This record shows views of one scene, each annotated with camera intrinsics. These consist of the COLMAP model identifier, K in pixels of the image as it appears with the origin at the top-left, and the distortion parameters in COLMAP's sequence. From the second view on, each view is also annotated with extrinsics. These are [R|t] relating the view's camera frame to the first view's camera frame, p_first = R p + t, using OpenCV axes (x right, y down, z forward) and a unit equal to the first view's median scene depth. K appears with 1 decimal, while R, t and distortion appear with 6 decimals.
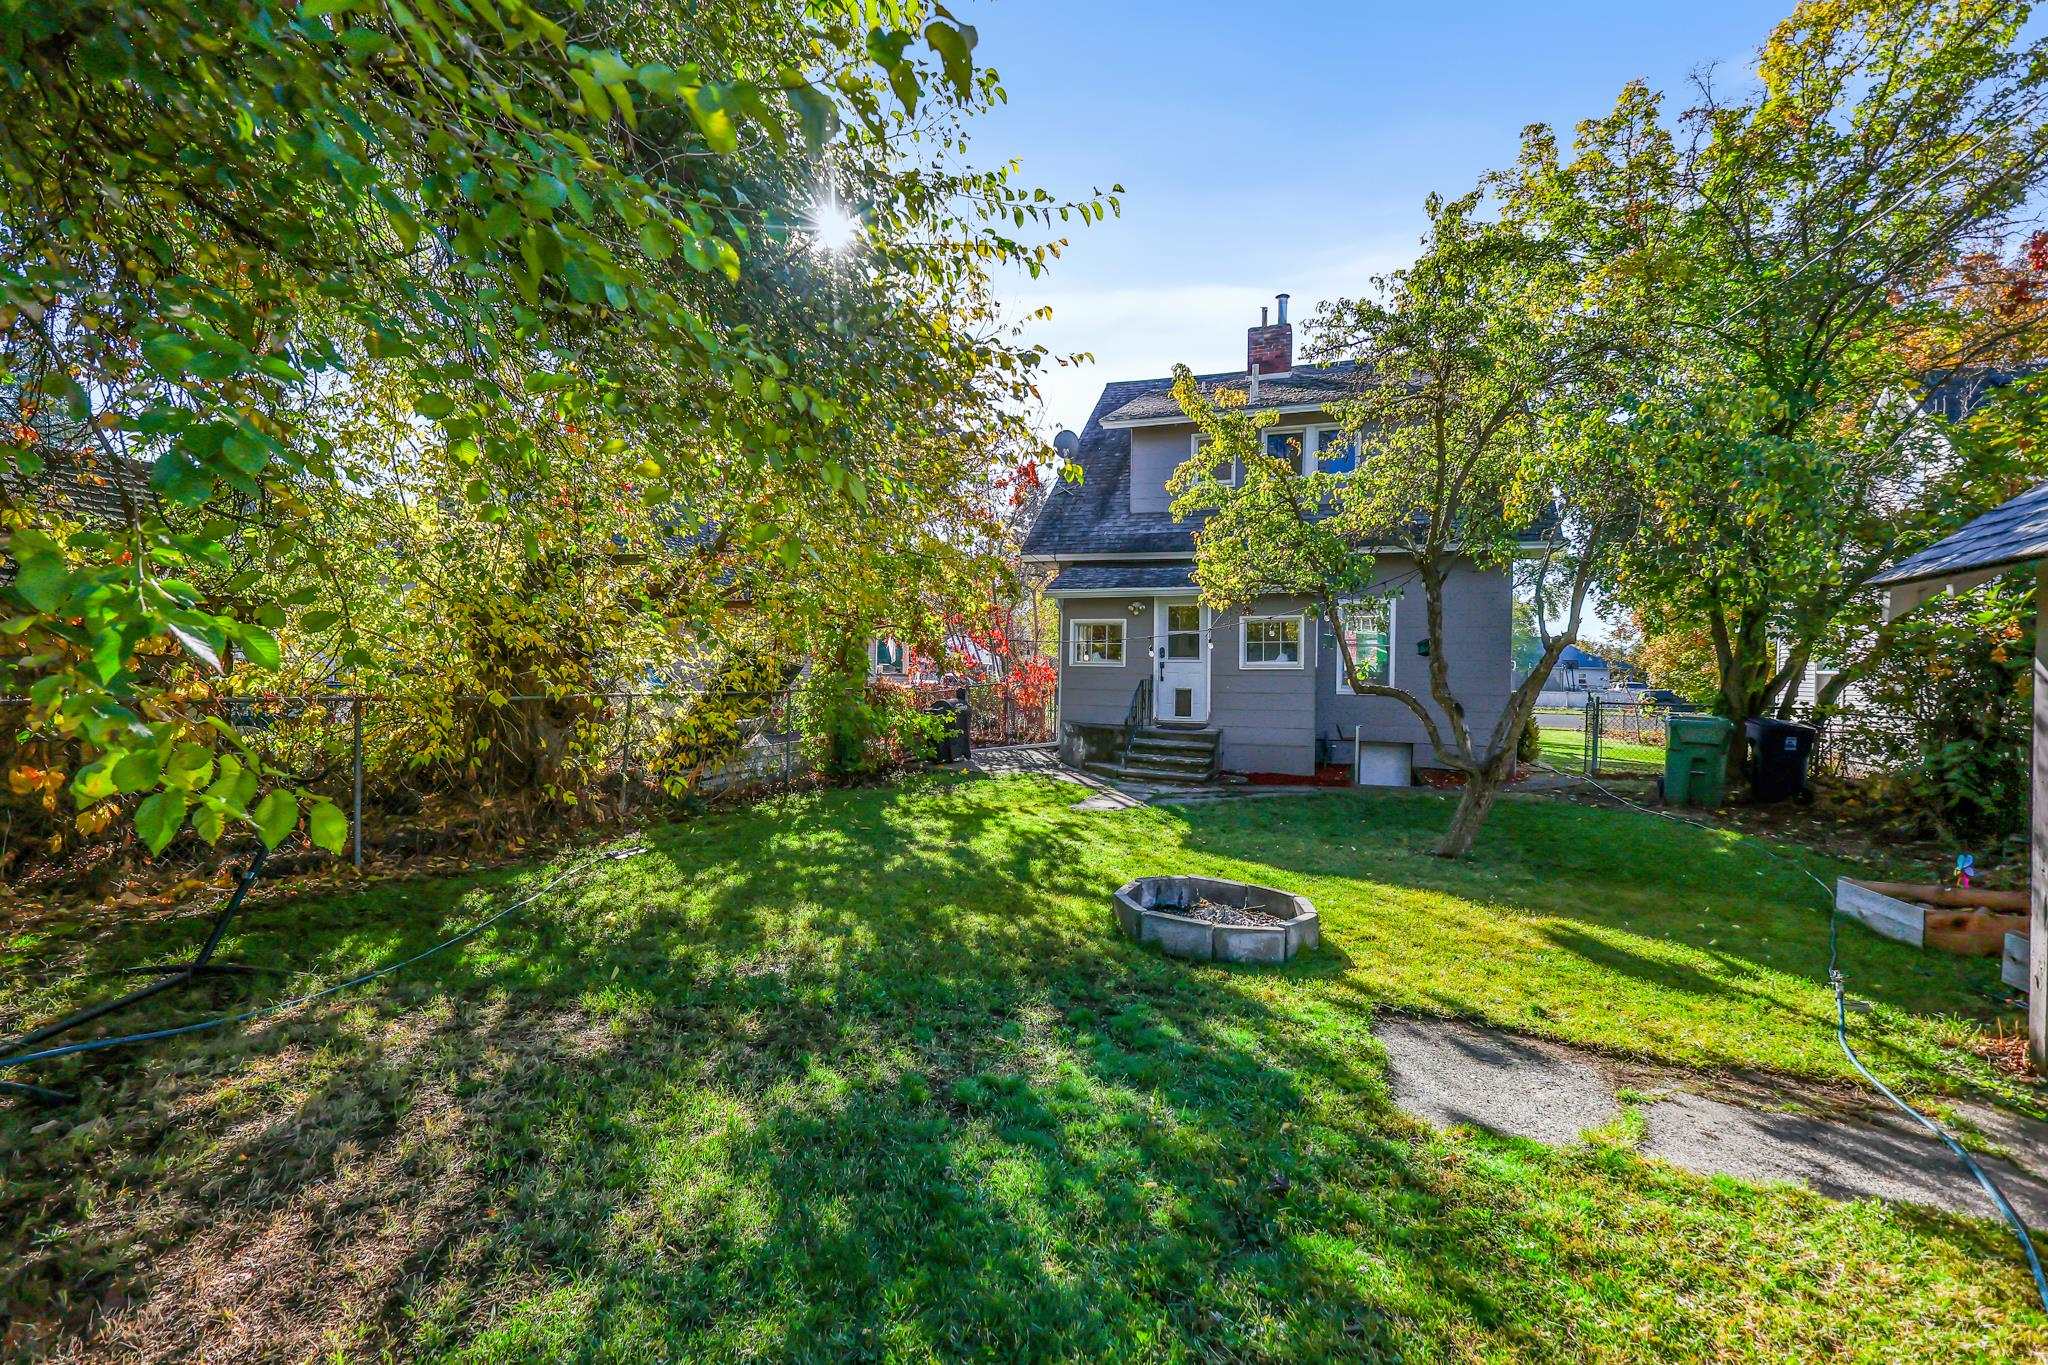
lens RADIAL K [[879.6, 0, 1024.0], [0, 879.6, 682.5], [0, 0, 1]] dist [-0.001030, 0.000472]
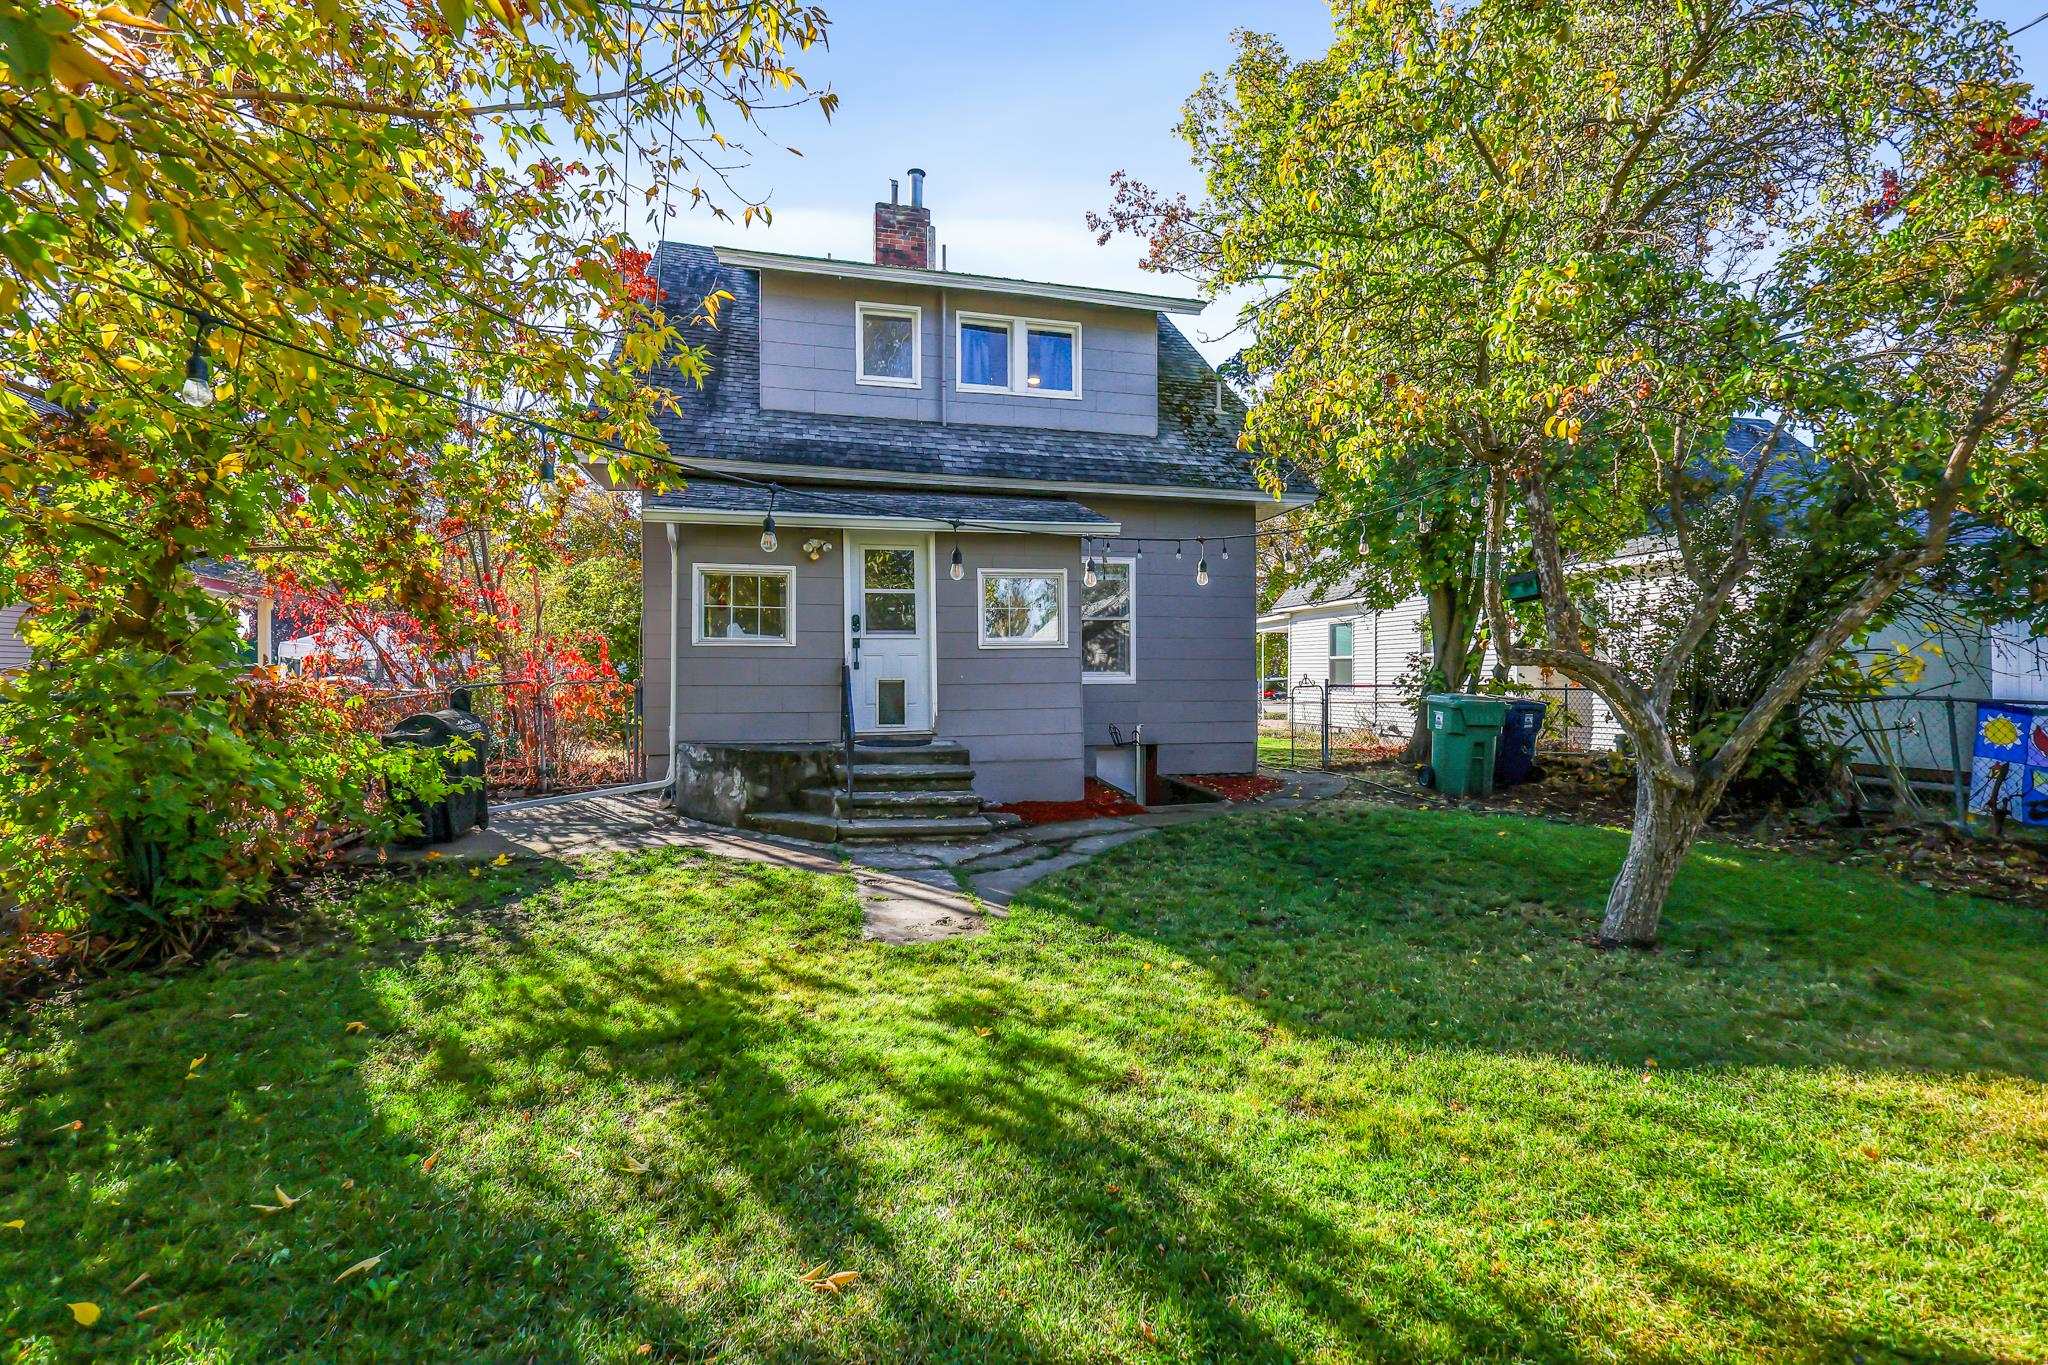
lens RADIAL K [[879.6, 0, 1024.0], [0, 879.6, 682.5], [0, 0, 1]] dist [-0.001030, 0.000472]
pose [[0.826336, -0.023014, 0.562708, -0.252580], [0.025807, 0.999662, 0.002988, 0.024182], [-0.562586, 0.012053, 0.826651, 1.119883]]
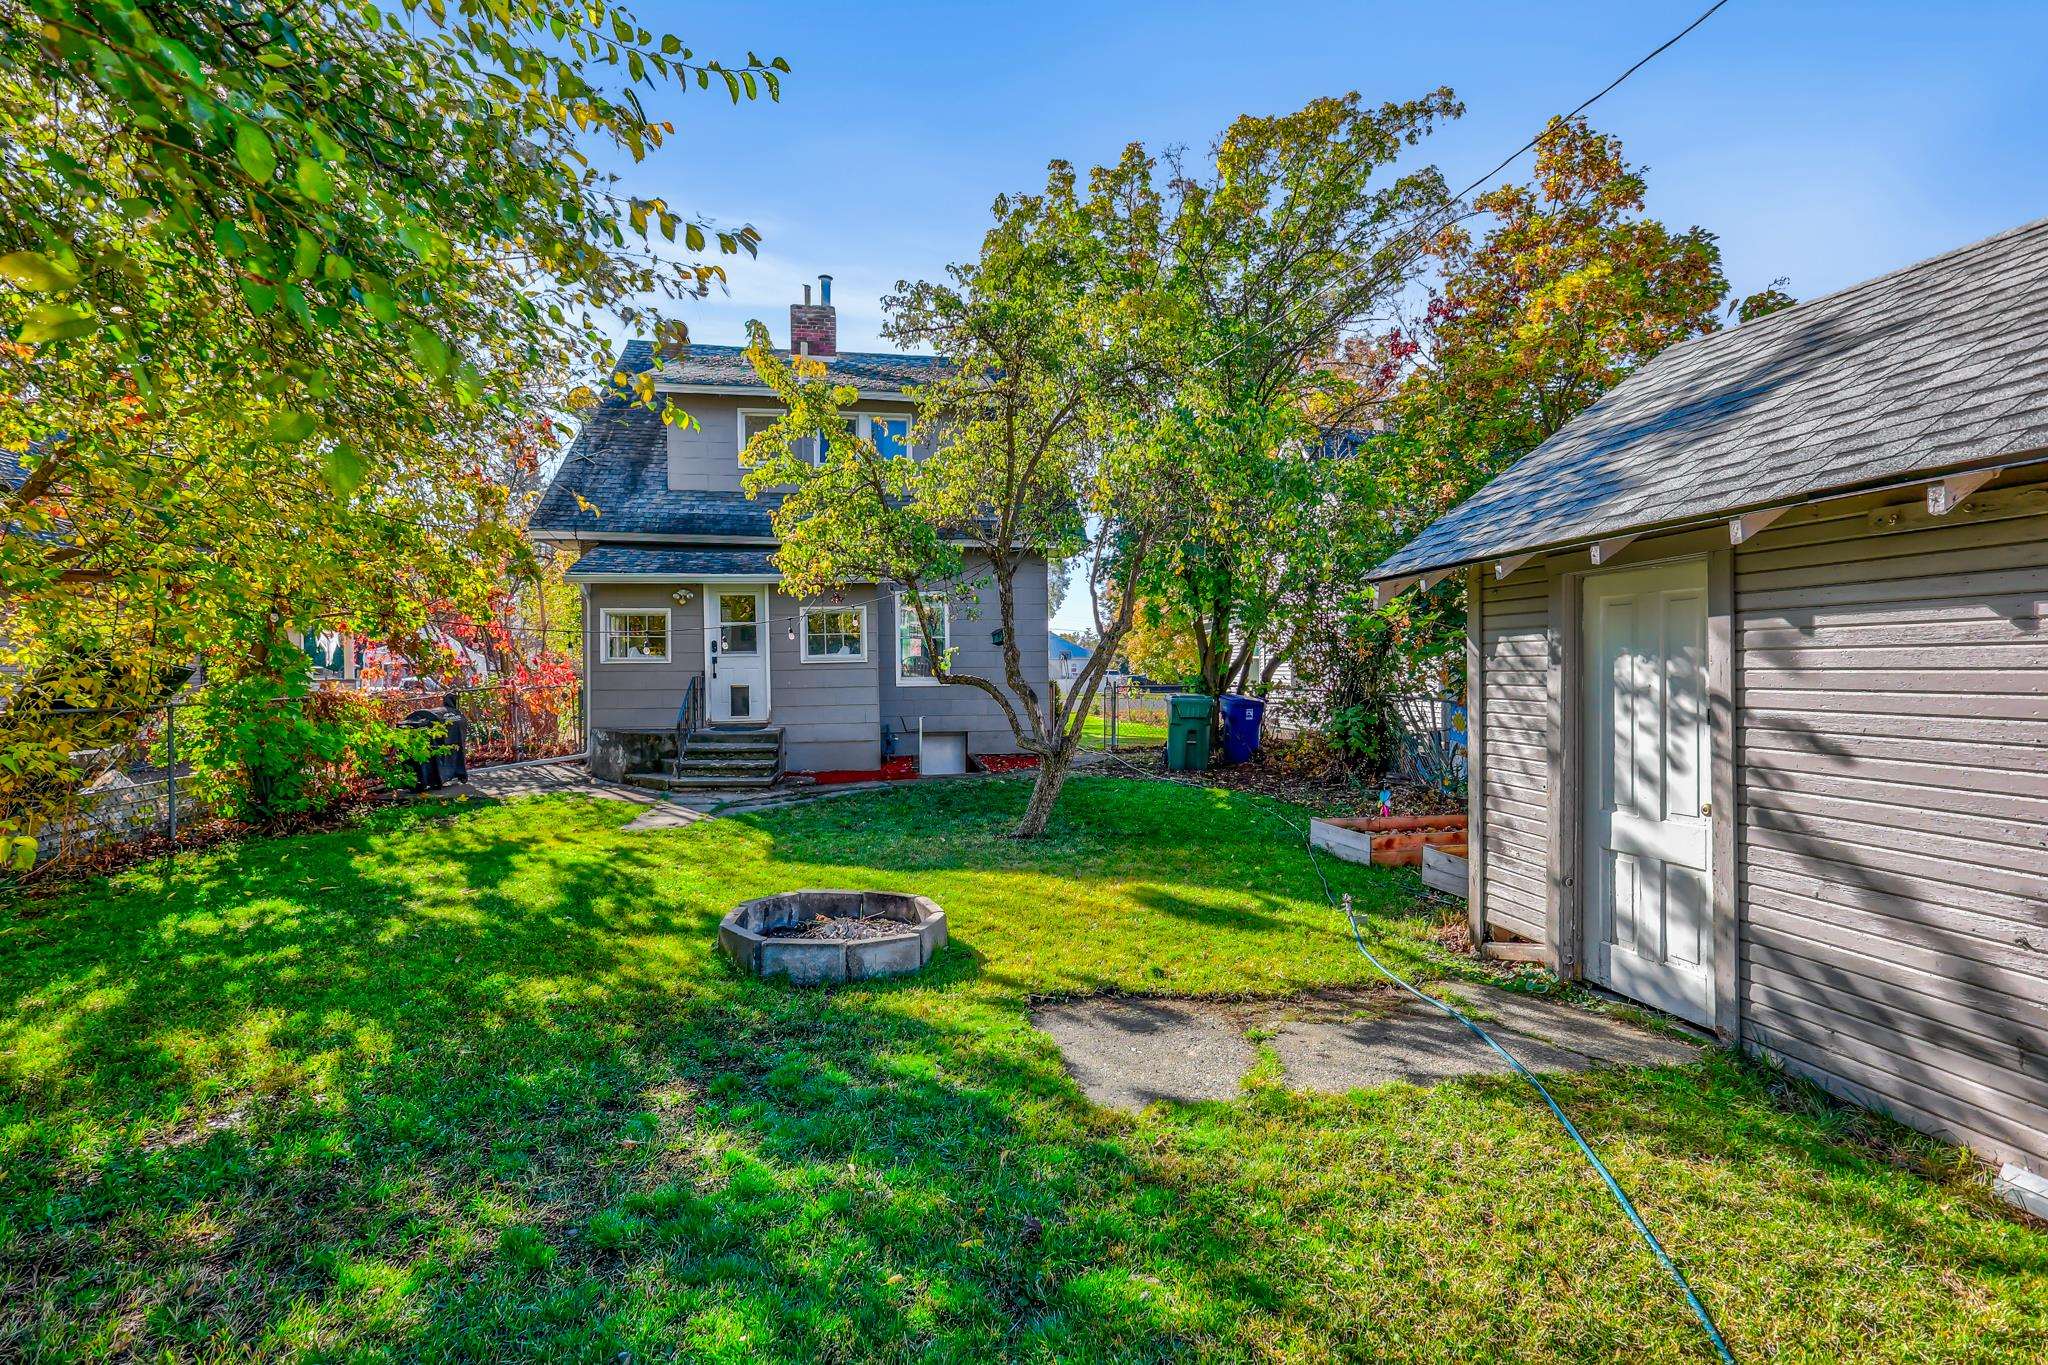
lens RADIAL K [[908.8, 0, 1025.8], [0, 908.8, 679.1], [0, 0, 1]] dist [-0.001743, 0.000154]
pose [[0.869433, -0.027936, 0.493260, -0.067871], [0.027882, 0.999583, 0.007466, 0.004020], [-0.493263, 0.007262, 0.869850, 0.088046]]
